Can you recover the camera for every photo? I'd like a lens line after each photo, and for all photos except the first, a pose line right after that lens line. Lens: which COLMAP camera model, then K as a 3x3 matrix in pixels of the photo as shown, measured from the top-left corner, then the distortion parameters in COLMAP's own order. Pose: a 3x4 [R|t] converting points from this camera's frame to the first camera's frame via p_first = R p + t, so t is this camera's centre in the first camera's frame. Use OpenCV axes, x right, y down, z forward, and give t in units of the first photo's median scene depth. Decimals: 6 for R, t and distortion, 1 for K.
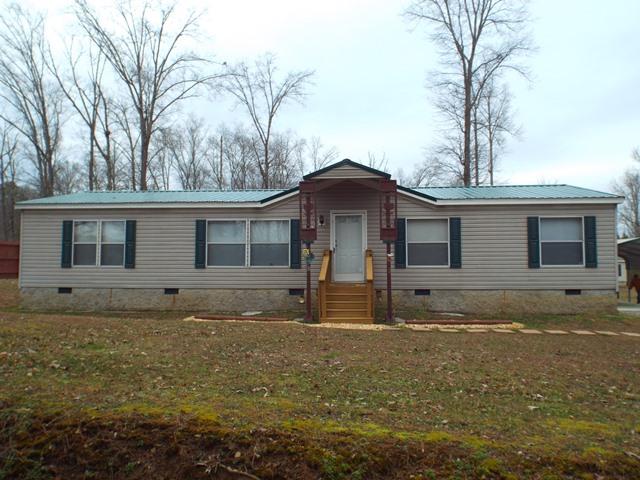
lens RADIAL K [[475.0, 0, 319.7], [0, 475.0, 235.1], [0, 0, 1]] dist [-0.002200, -0.007892]
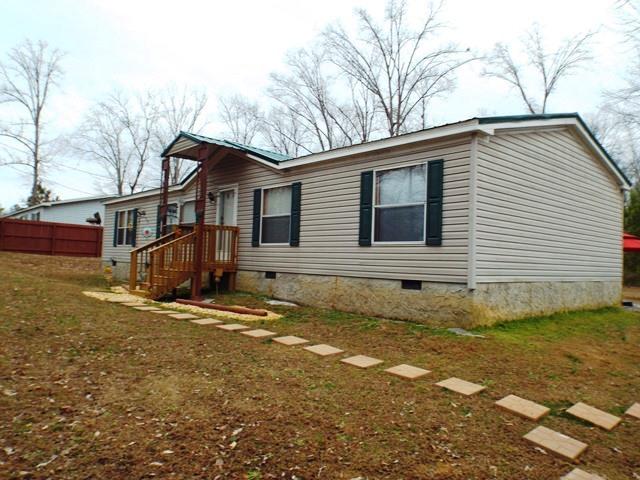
lens RADIAL K [[475.0, 0, 322.4], [0, 475.0, 241.2], [0, 0, 1]] dist [-0.002200, -0.007892]
pose [[0.728677, -0.003896, -0.684847, 0.832428], [0.003859, 0.999991, -0.001583, 0.060212], [0.684847, -0.001489, 0.728685, 0.440097]]
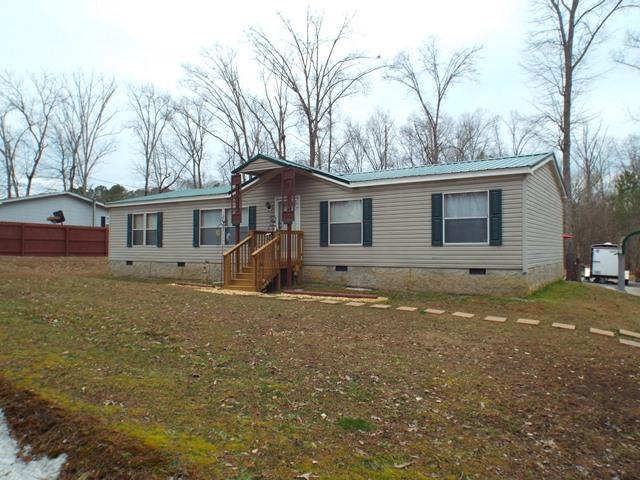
lens RADIAL K [[475.0, 0, 321.3], [0, 475.0, 236.9], [0, 0, 1]] dist [-0.002200, -0.007892]
pose [[0.877141, -0.011178, -0.480103, 0.678497], [0.026707, 0.999317, 0.025528, 0.018579], [0.479490, -0.035214, 0.876841, 0.027071]]
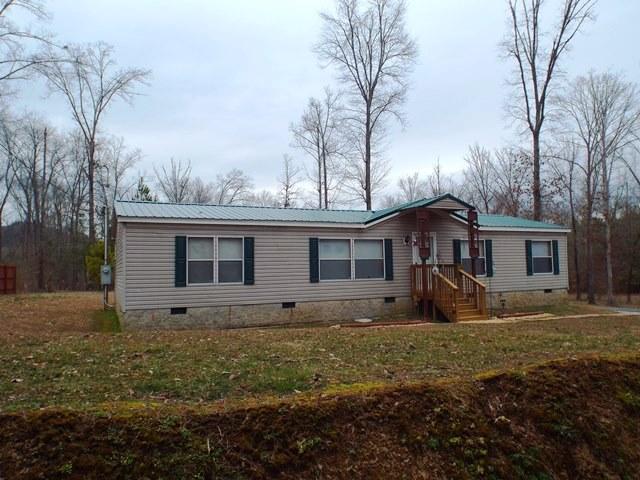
lens RADIAL K [[475.0, 0, 323.7], [0, 475.0, 243.1], [0, 0, 1]] dist [-0.002200, -0.007892]
pose [[0.869027, 0.012578, 0.494604, -0.778128], [-0.002466, 0.999774, -0.021092, 0.002728], [-0.494758, 0.017110, 0.868862, 0.046812]]
